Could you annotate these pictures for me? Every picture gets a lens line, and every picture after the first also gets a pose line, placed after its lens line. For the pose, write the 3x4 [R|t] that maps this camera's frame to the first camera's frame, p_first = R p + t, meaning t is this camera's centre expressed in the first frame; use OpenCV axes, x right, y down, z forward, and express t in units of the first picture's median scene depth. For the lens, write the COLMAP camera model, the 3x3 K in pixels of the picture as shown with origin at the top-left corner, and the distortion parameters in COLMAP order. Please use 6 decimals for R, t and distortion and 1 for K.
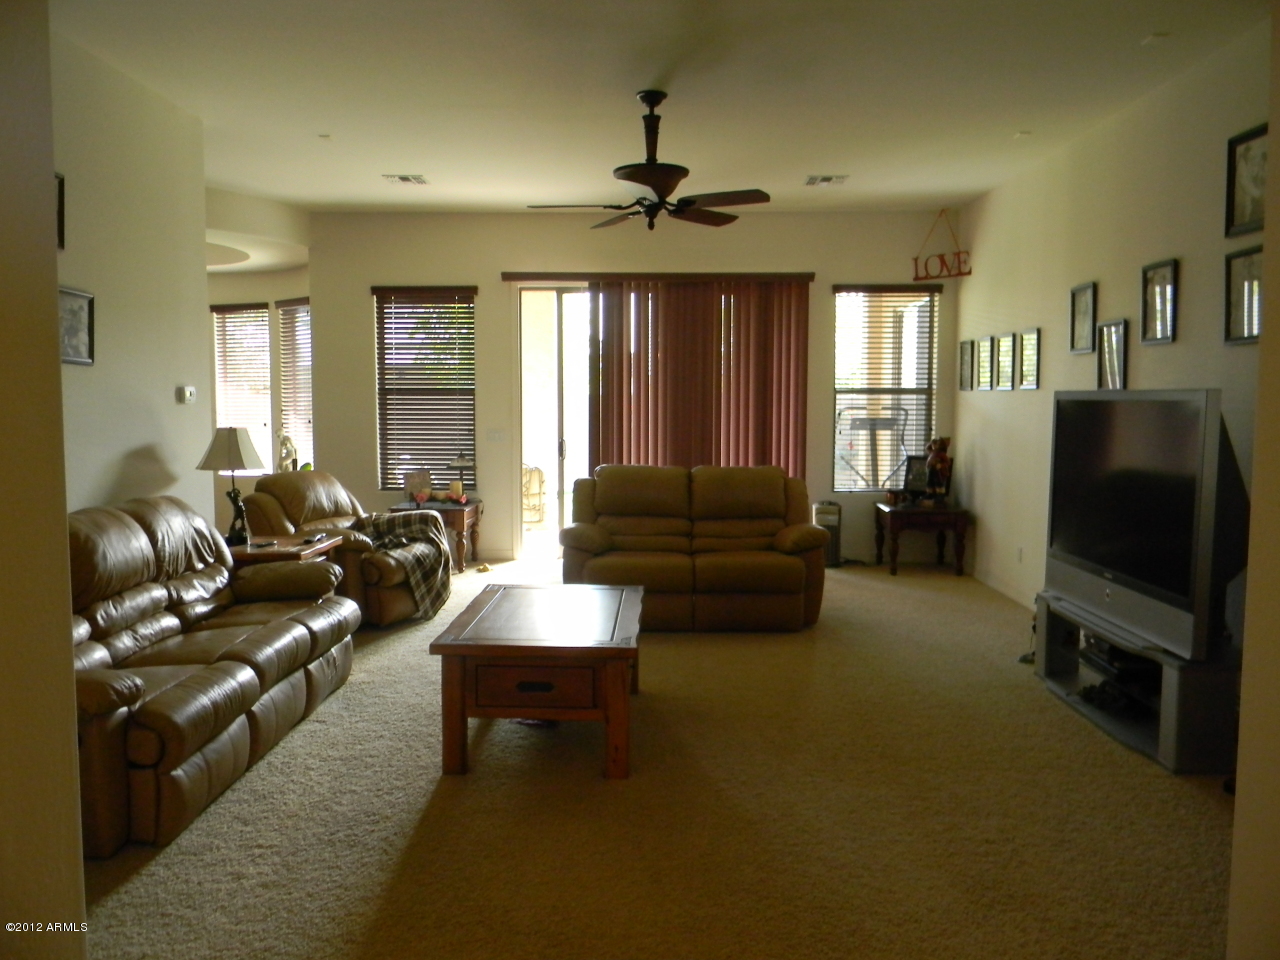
lens RADIAL K [[1021.9, 0, 630.7], [0, 1021.9, 478.8], [0, 0, 1]] dist [0.007876, -0.026807]
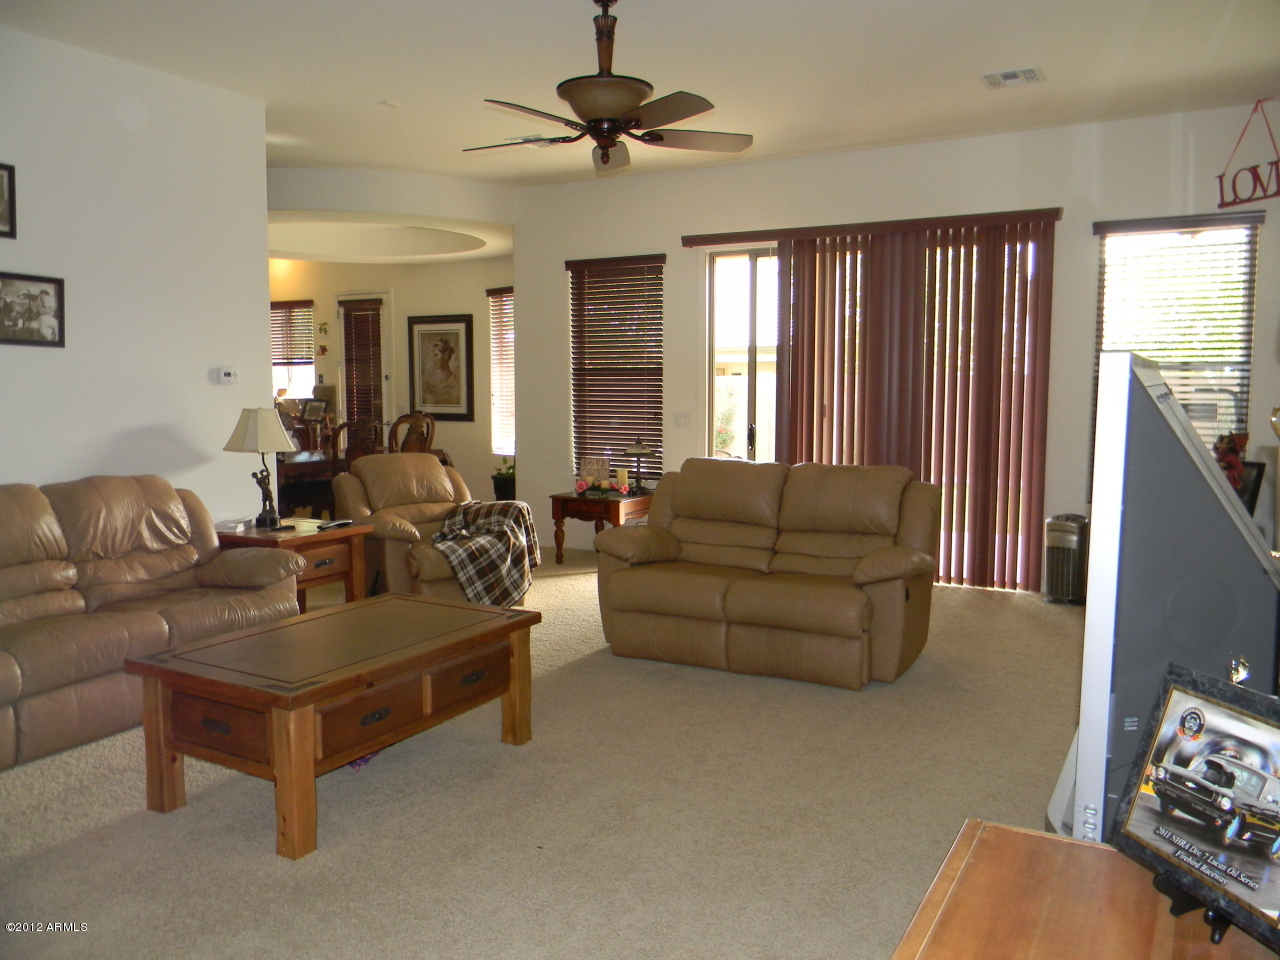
lens RADIAL K [[1021.9, 0, 630.7], [0, 1021.9, 478.8], [0, 0, 1]] dist [0.007876, -0.026807]
pose [[0.882924, 0.041060, -0.467717, 0.259723], [-0.032818, 0.999129, 0.025761, -0.012830], [0.468368, -0.007395, 0.883503, 0.191202]]
